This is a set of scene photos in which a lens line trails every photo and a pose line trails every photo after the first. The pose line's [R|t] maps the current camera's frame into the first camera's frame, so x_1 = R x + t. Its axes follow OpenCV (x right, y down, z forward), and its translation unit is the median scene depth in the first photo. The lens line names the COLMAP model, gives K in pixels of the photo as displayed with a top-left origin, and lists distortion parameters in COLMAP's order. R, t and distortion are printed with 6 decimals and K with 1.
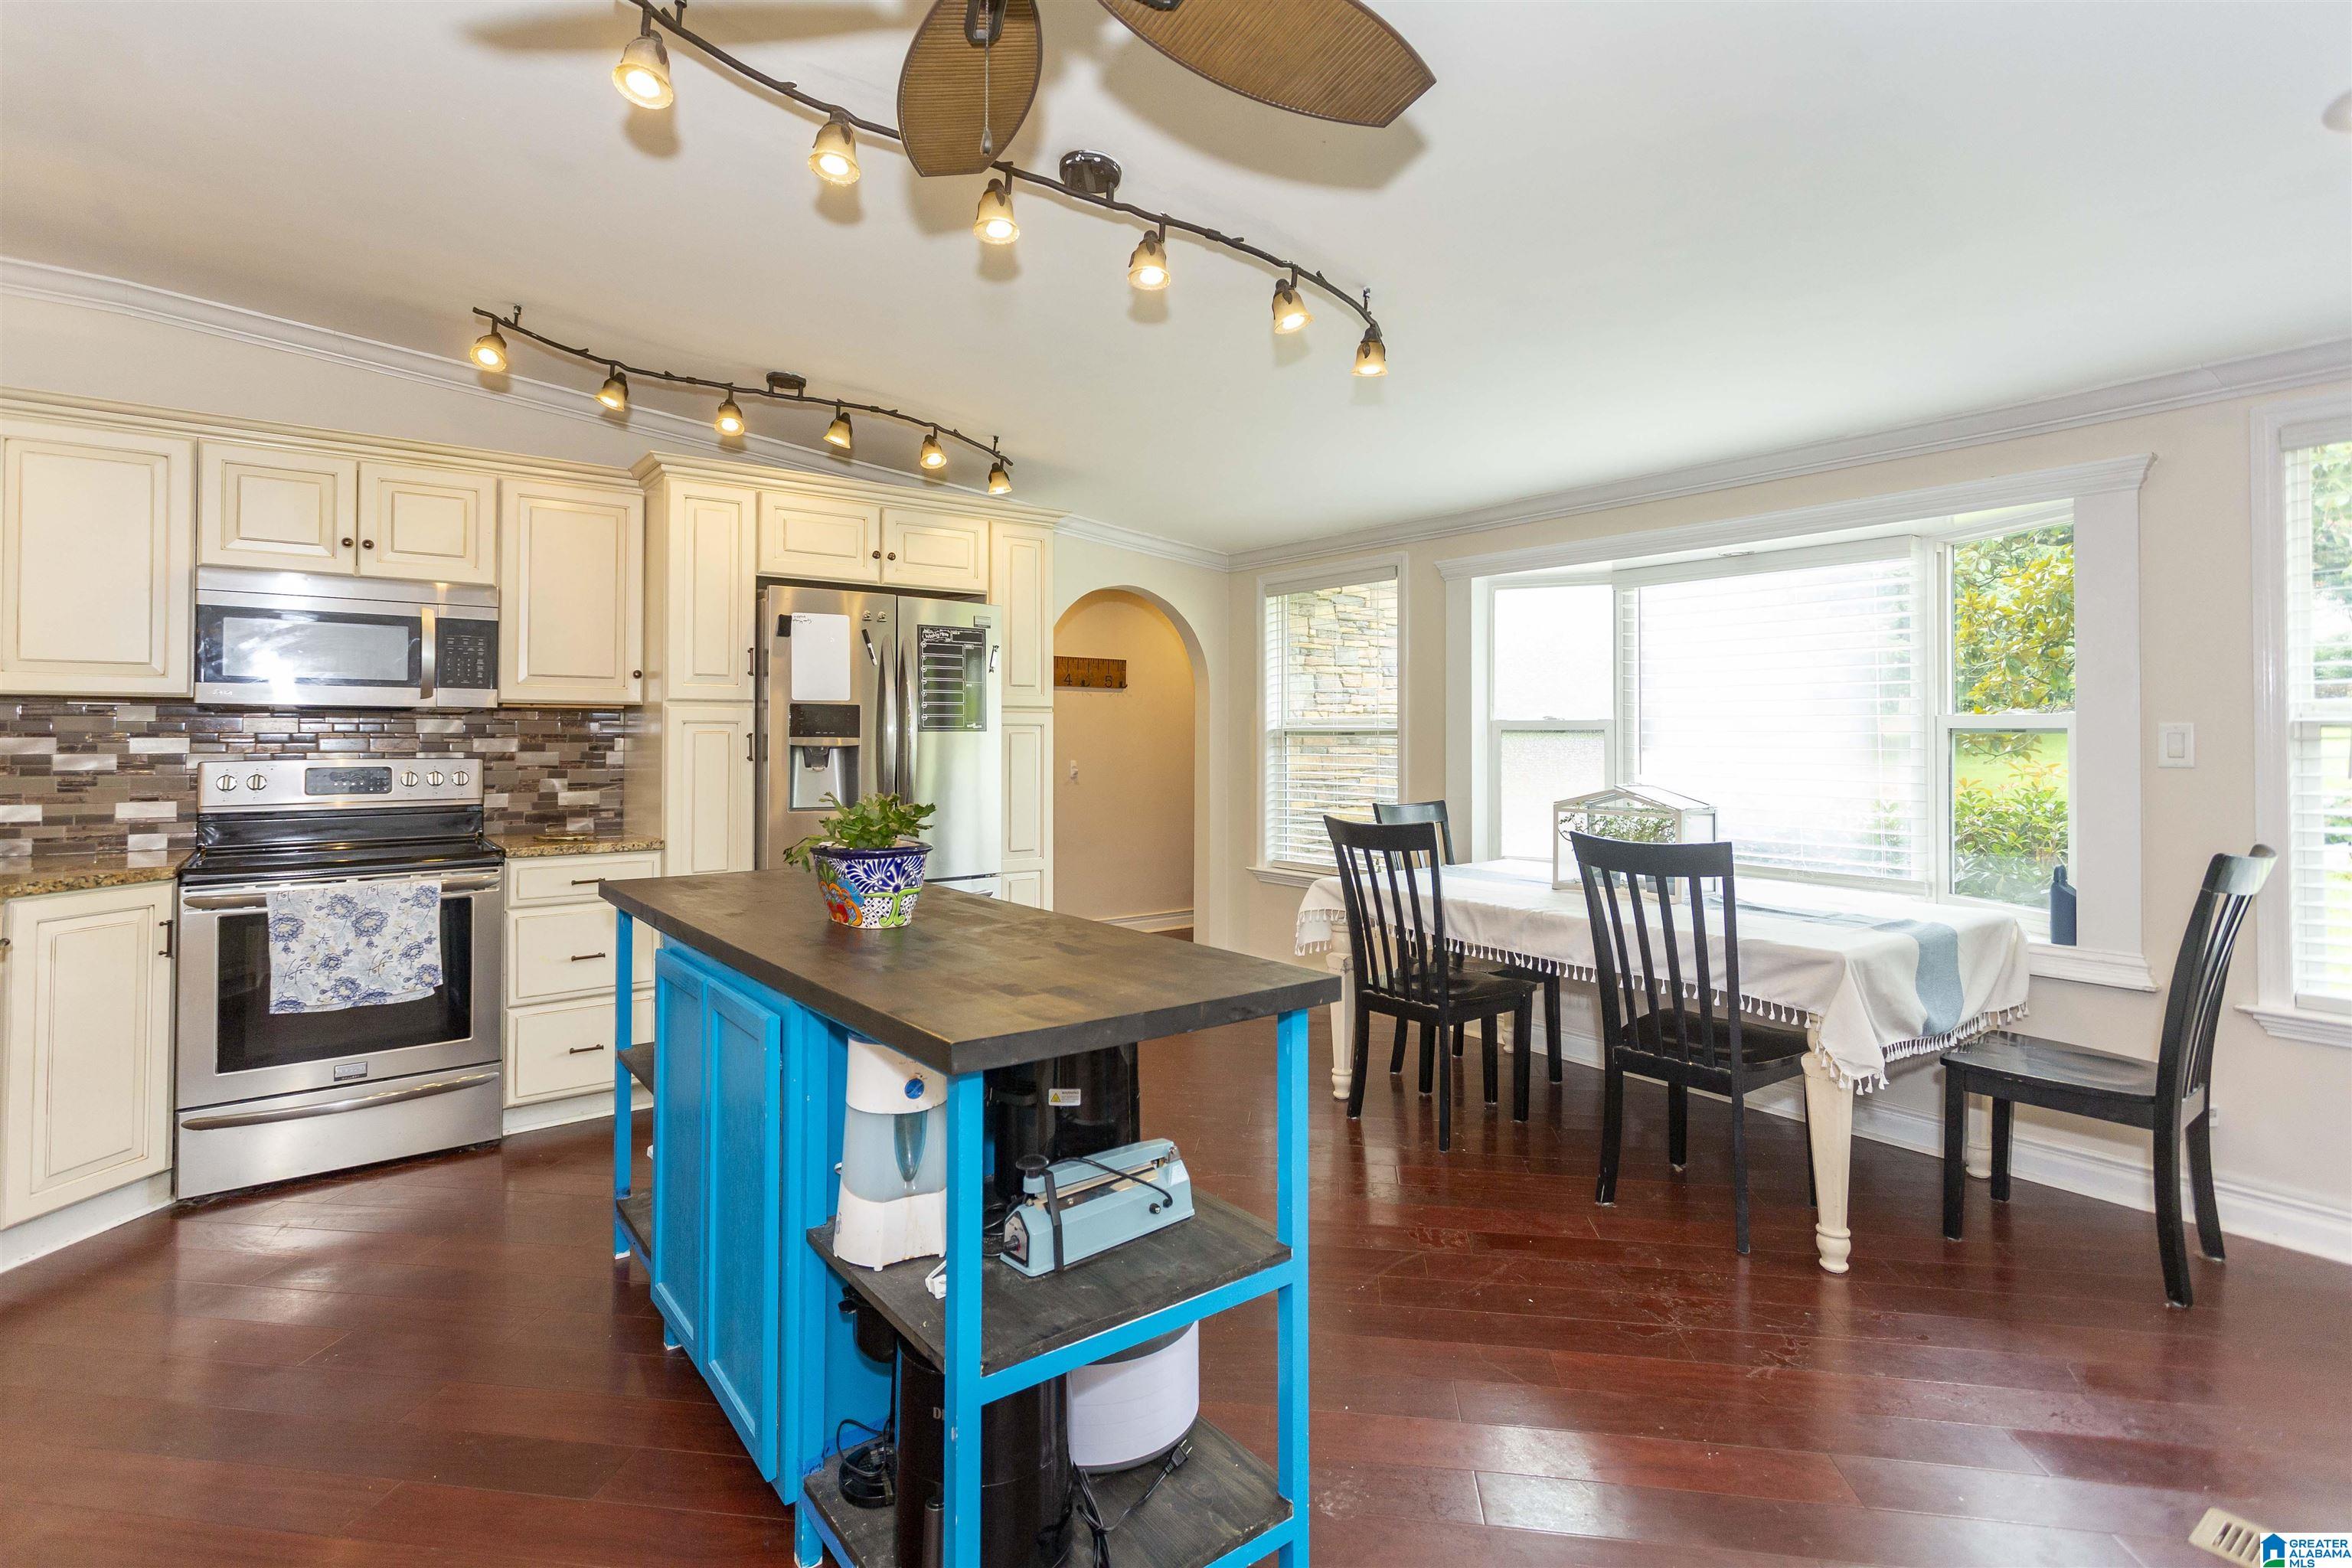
lens RADIAL K [[1119.9, 0, 1154.3], [0, 1119.9, 727.9], [0, 0, 1]] dist [0.011066, -0.001501]
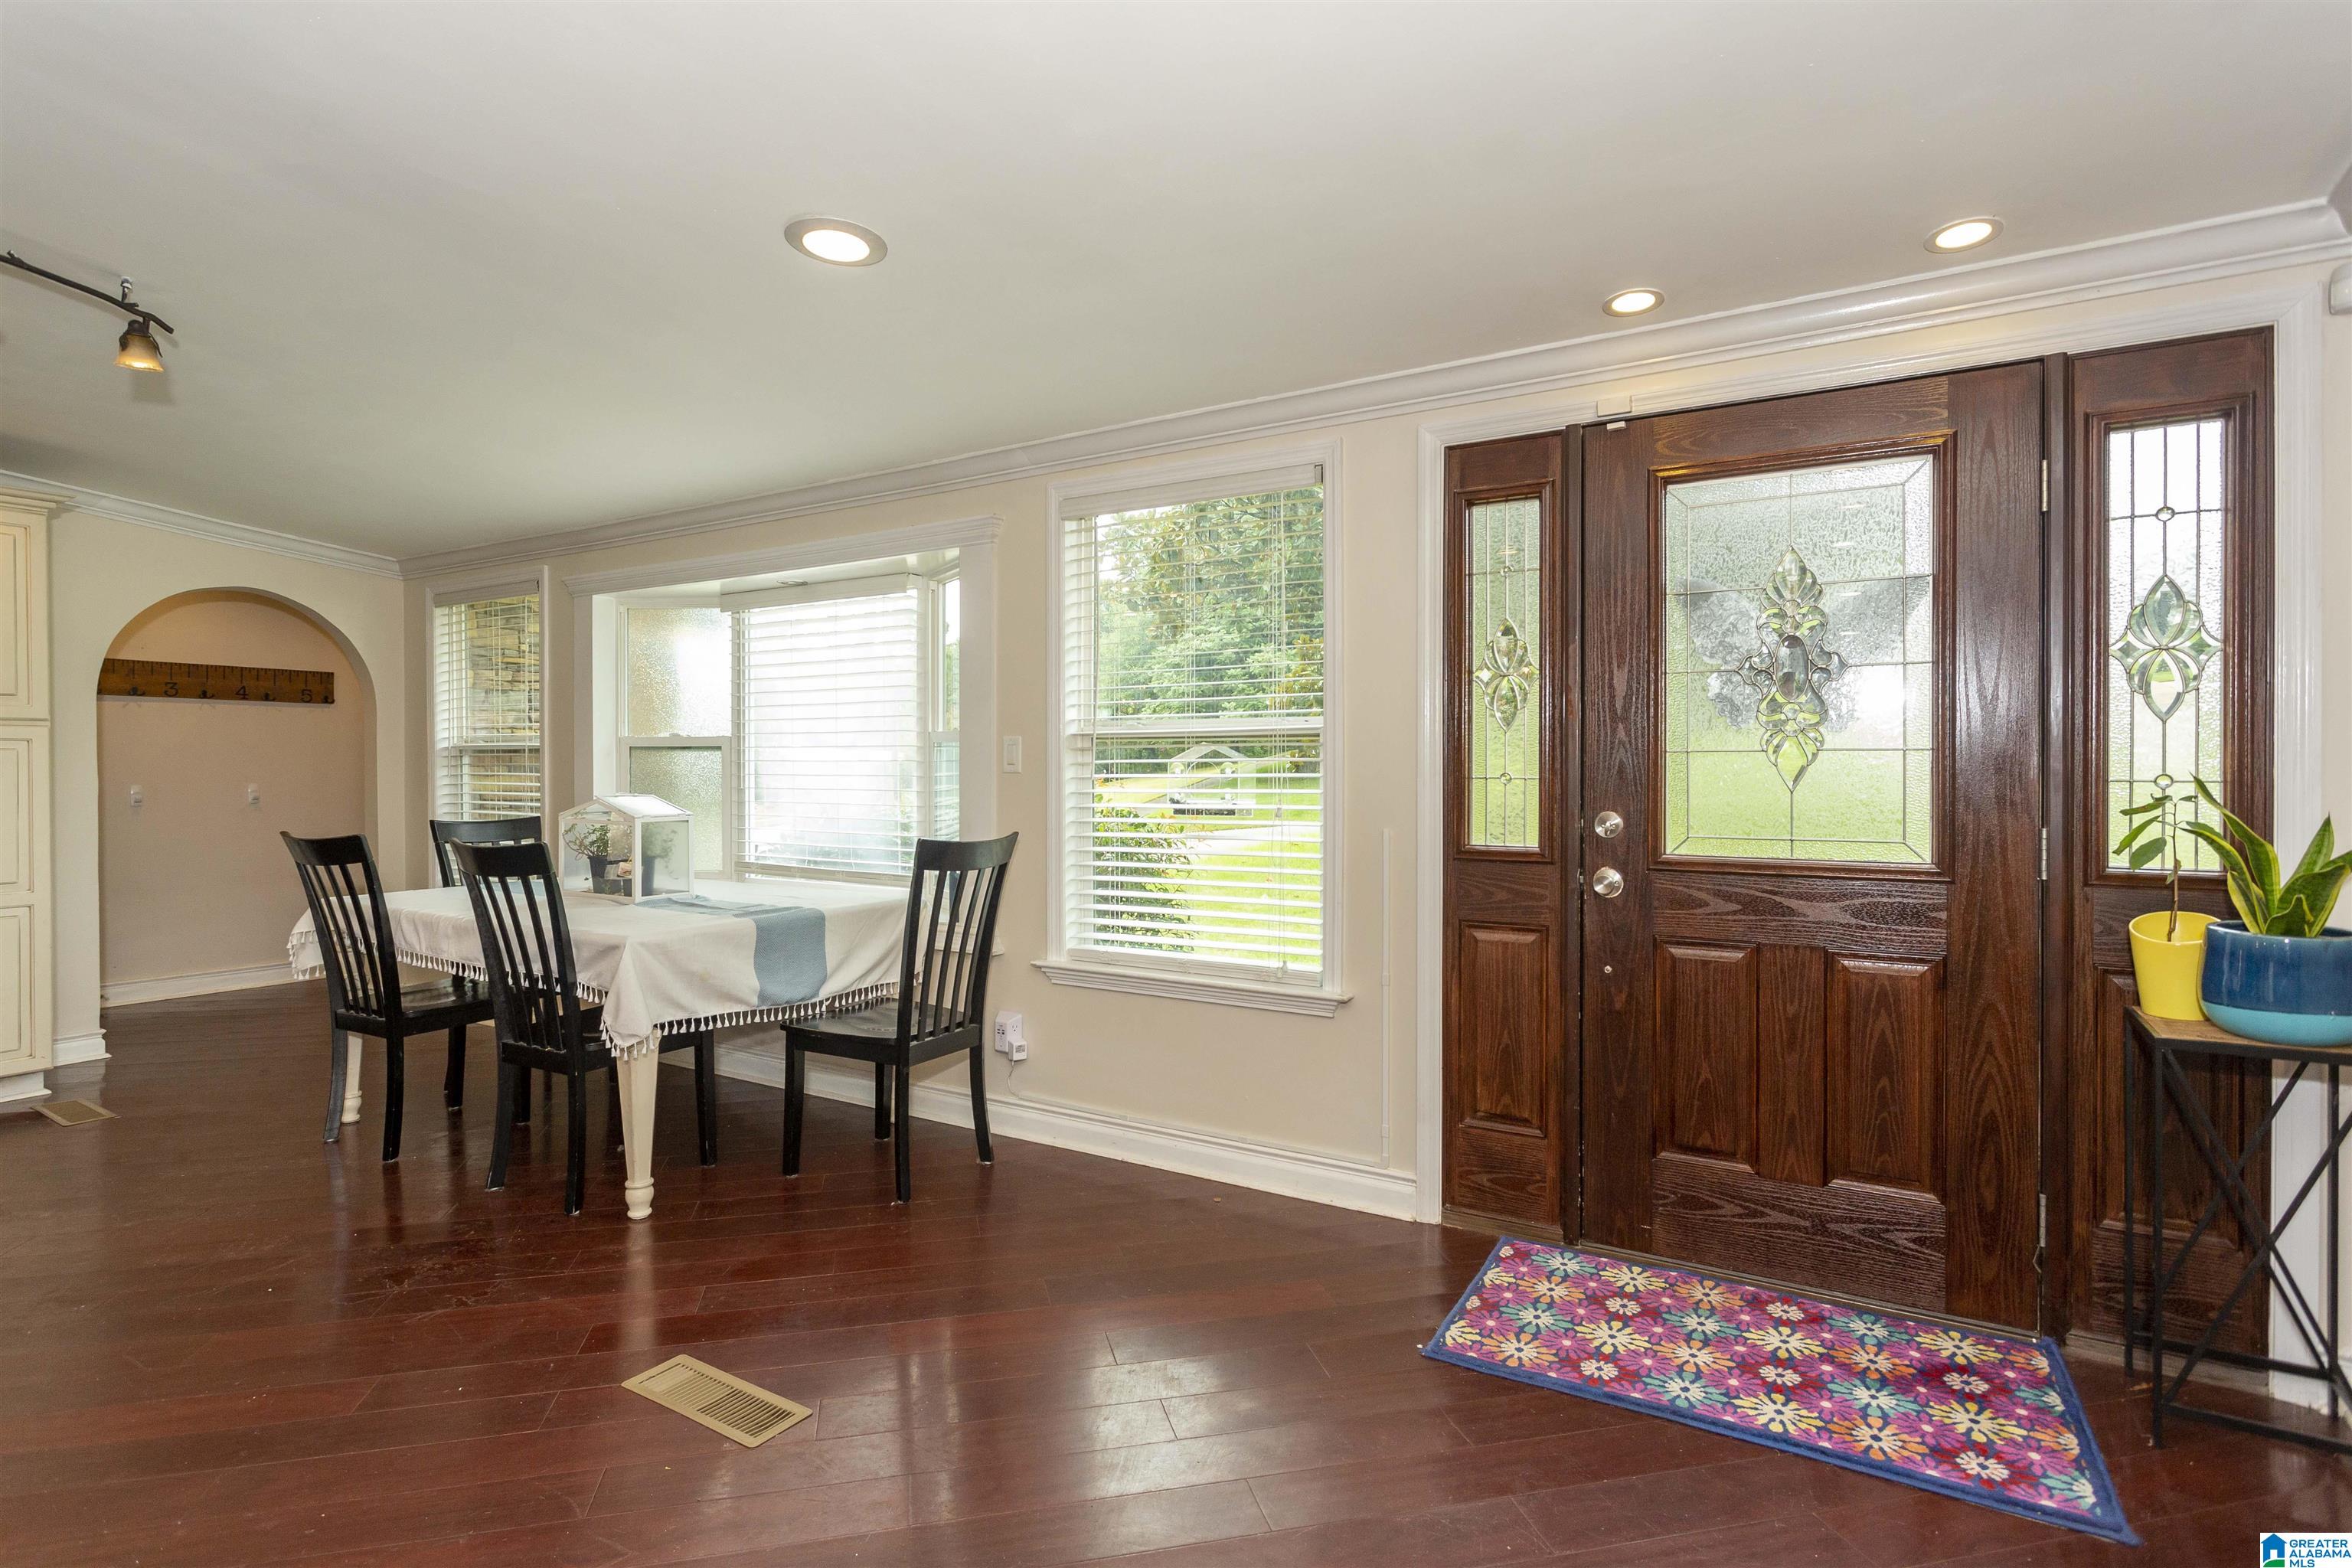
lens RADIAL K [[1148.4, 0, 1142.9], [0, 1148.4, 787.3], [0, 0, 1]] dist [-0.004094, 0.003523]
pose [[0.932701, -0.011672, 0.360463, 0.482140], [0.001812, 0.999615, 0.027680, 0.013482], [-0.360647, -0.025164, 0.932363, -0.176886]]
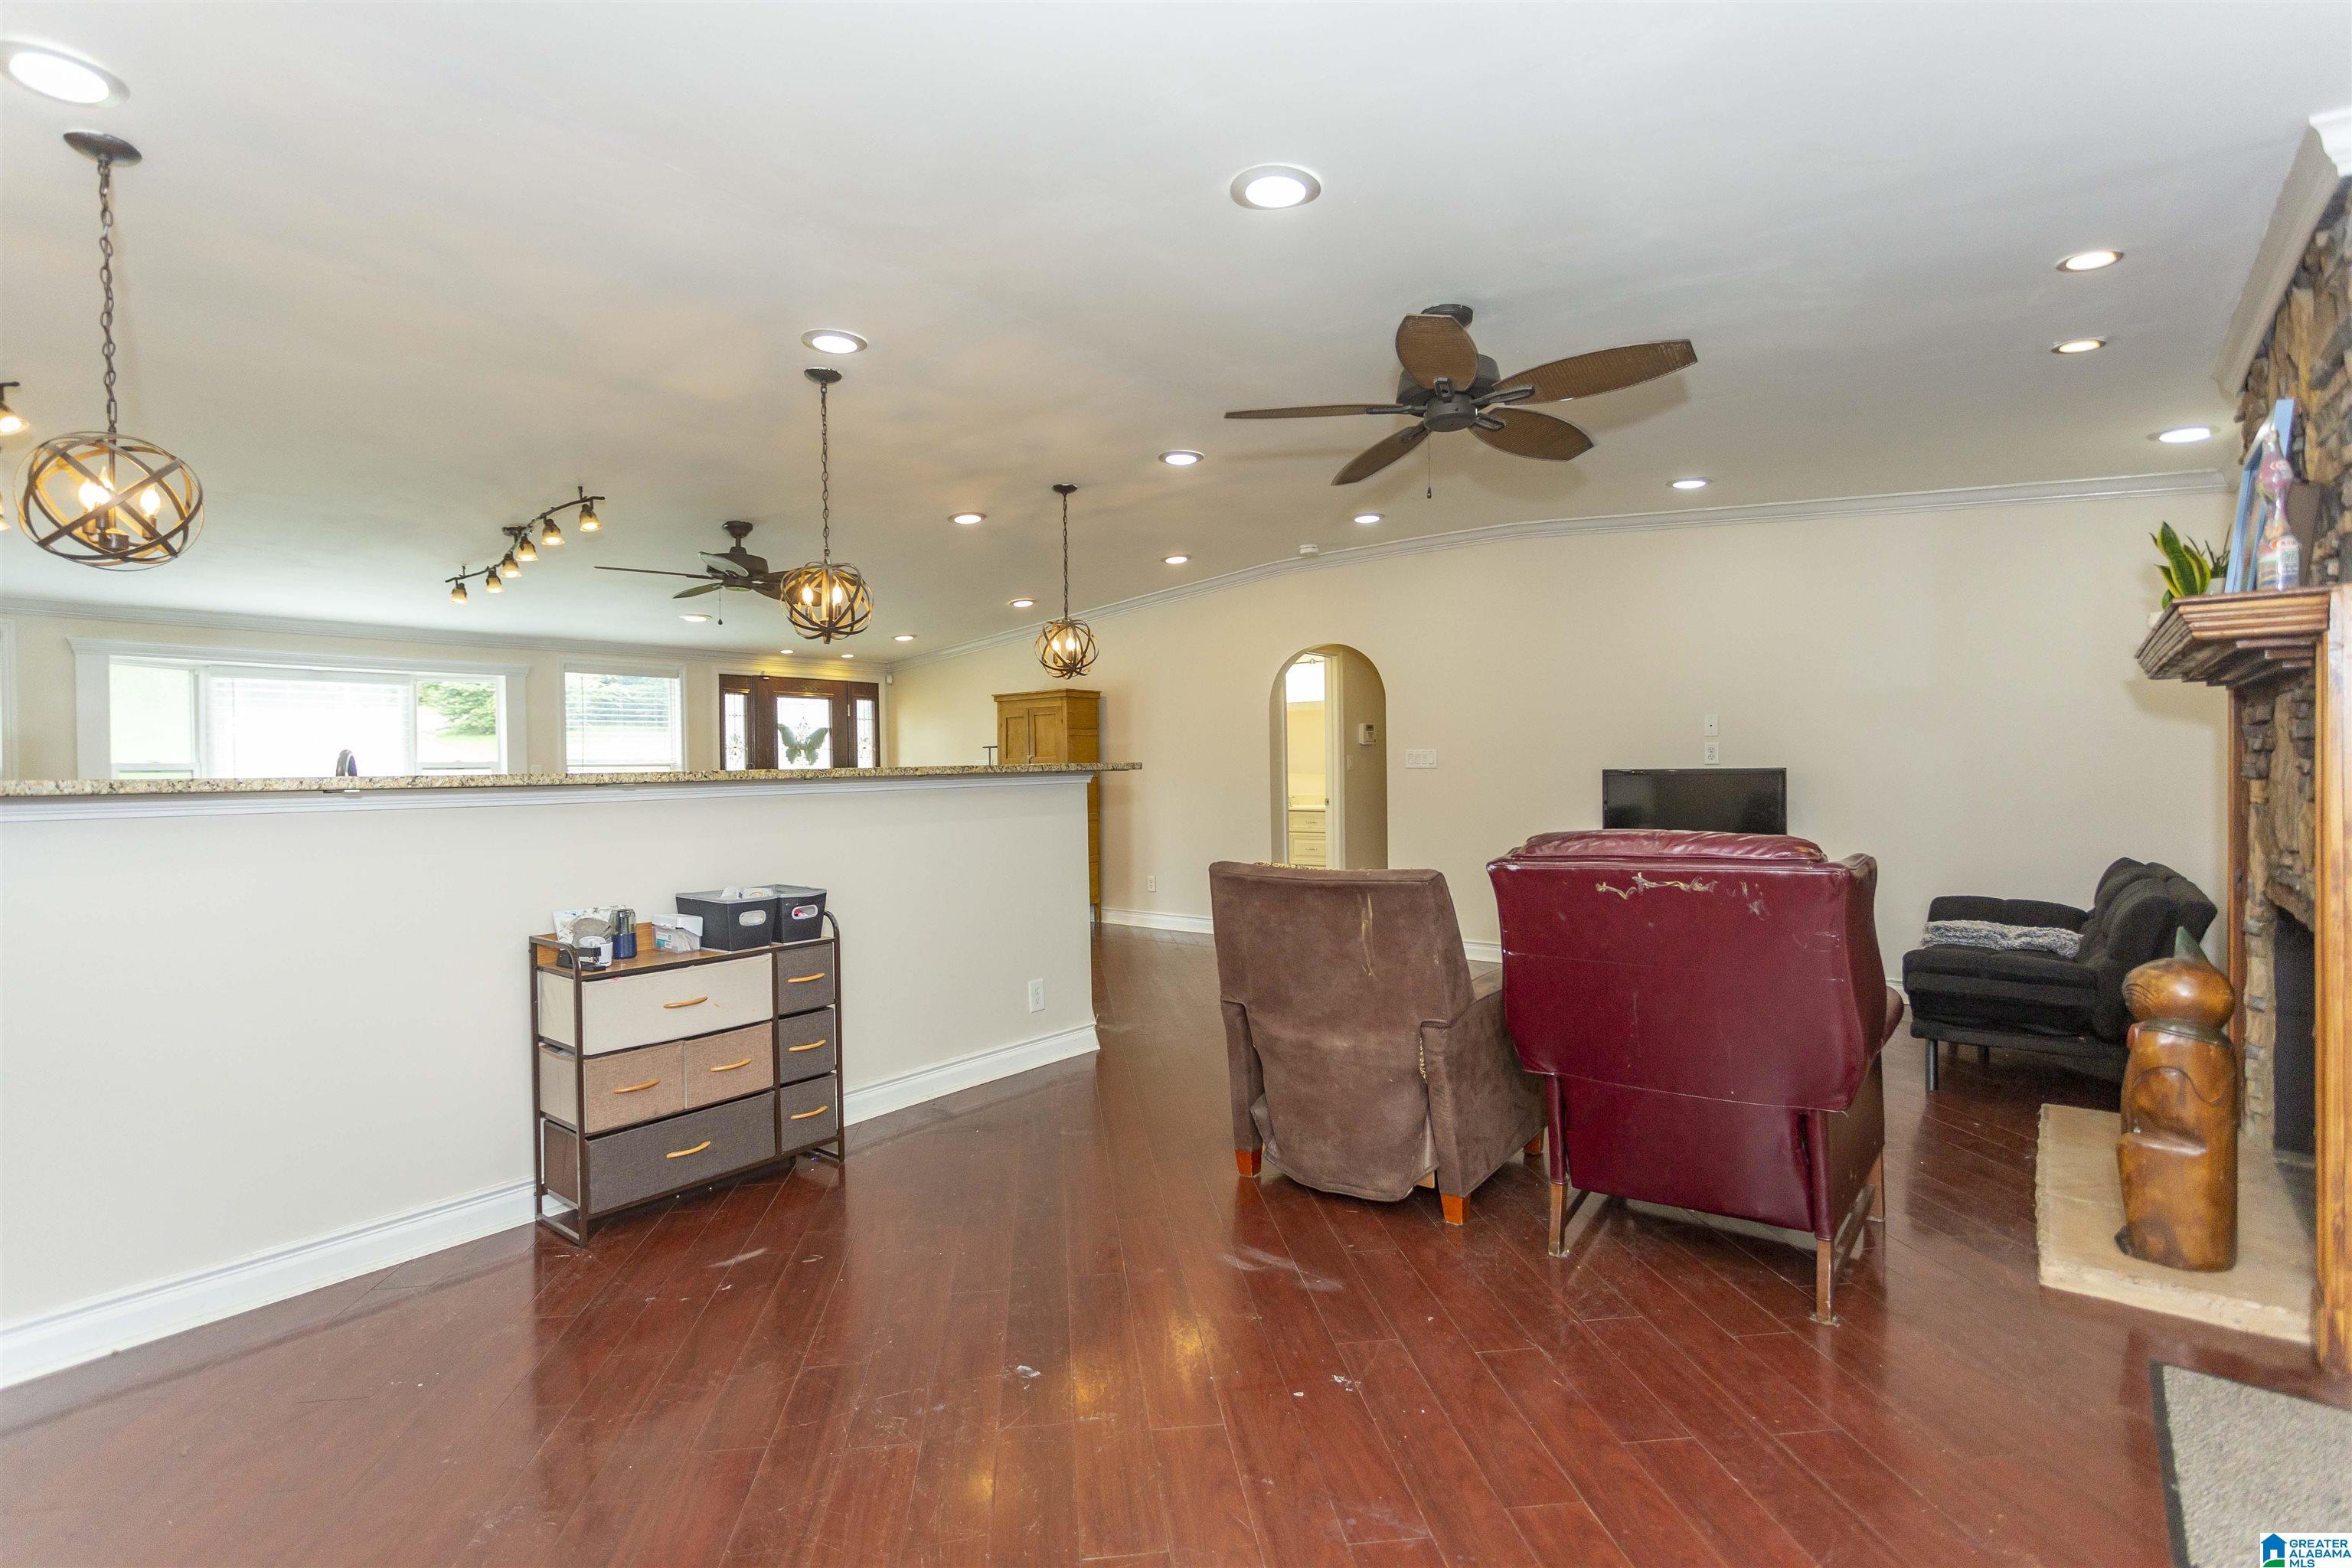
lens RADIAL K [[1119.9, 0, 1178.9], [0, 1119.9, 777.8], [0, 0, 1]] dist [0.011066, -0.001501]
pose [[-0.232204, -0.007226, 0.972640, -1.689598], [0.005959, 0.999943, 0.008852, 0.007265], [-0.972649, 0.007851, -0.232147, 0.103074]]
